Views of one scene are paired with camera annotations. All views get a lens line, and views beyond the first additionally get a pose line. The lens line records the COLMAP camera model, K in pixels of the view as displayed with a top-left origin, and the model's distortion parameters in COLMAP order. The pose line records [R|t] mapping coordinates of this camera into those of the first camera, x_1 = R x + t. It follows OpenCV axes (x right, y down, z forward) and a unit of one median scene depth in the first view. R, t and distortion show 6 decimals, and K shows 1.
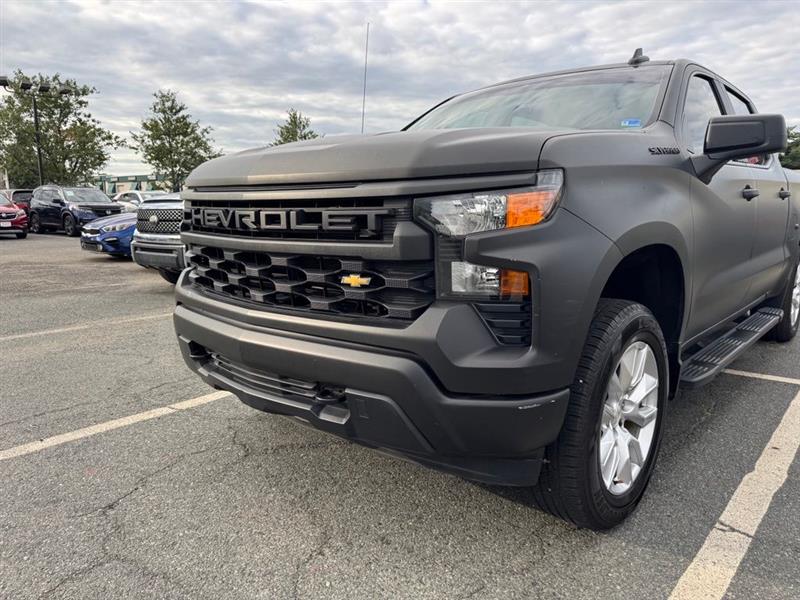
lens RADIAL K [[562.5, 0, 400.0], [0, 562.5, 300.0], [0, 0, 1]] dist [0.073021, -0.100688]
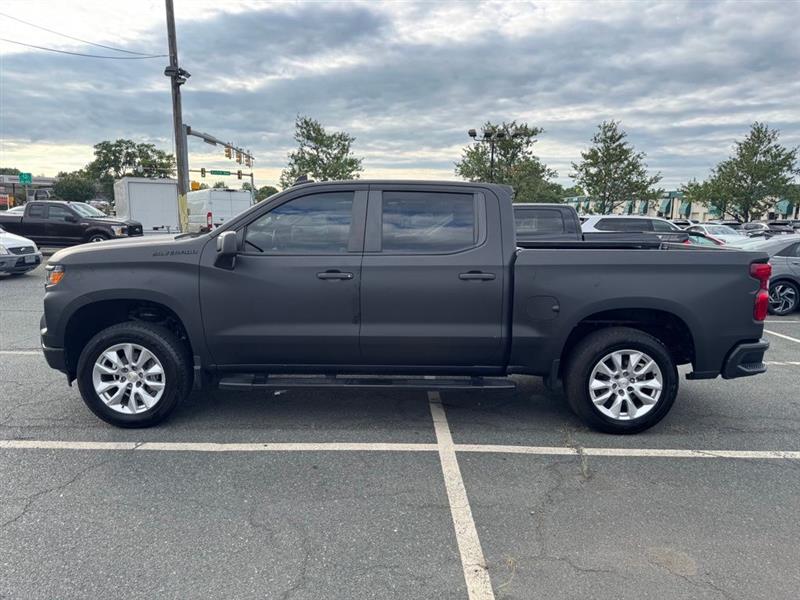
lens RADIAL K [[562.5, 0, 400.0], [0, 562.5, 300.0], [0, 0, 1]] dist [0.073021, -0.100688]
pose [[0.659779, 0.119150, -0.741953, 1.746955], [-0.138319, 0.989735, 0.035942, -0.200329], [0.738620, 0.078913, 0.669487, 0.197810]]
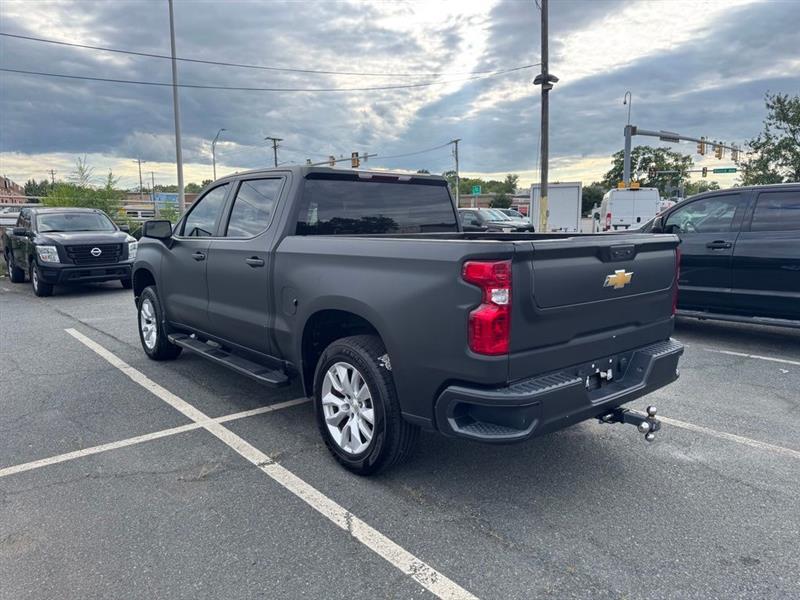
lens RADIAL K [[566.6, 0, 401.0], [0, 566.6, 302.3], [0, 0, 1]] dist [0.050400, -0.040338]
pose [[-0.143476, 0.144490, -0.979049, 2.144417], [-0.160149, 0.972856, 0.167045, -0.424819], [0.976610, 0.180761, -0.116441, 1.777013]]
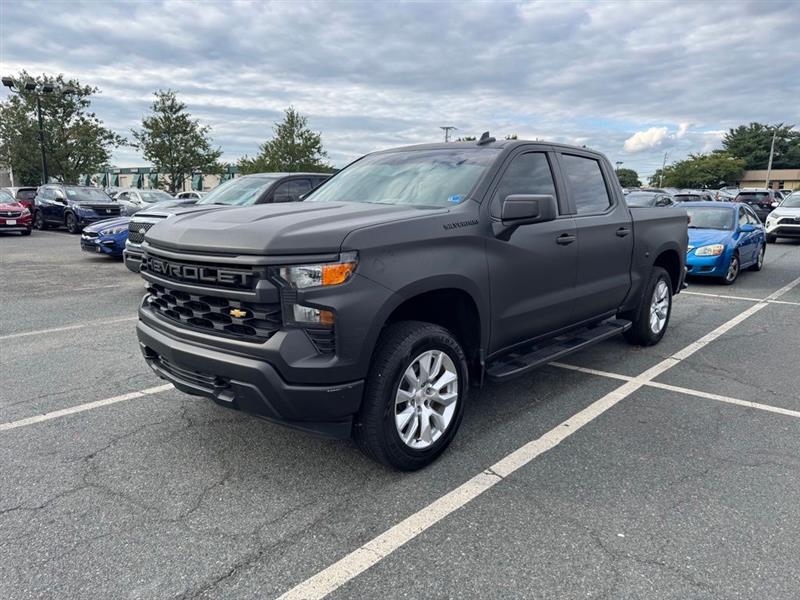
lens RADIAL K [[562.5, 0, 400.0], [0, 562.5, 300.0], [0, 0, 1]] dist [0.073021, -0.100688]
pose [[0.999926, 0.011400, -0.004133, 0.223028], [-0.011350, 0.999862, 0.012103, -0.054751], [0.004271, -0.012055, 0.999918, -0.355479]]
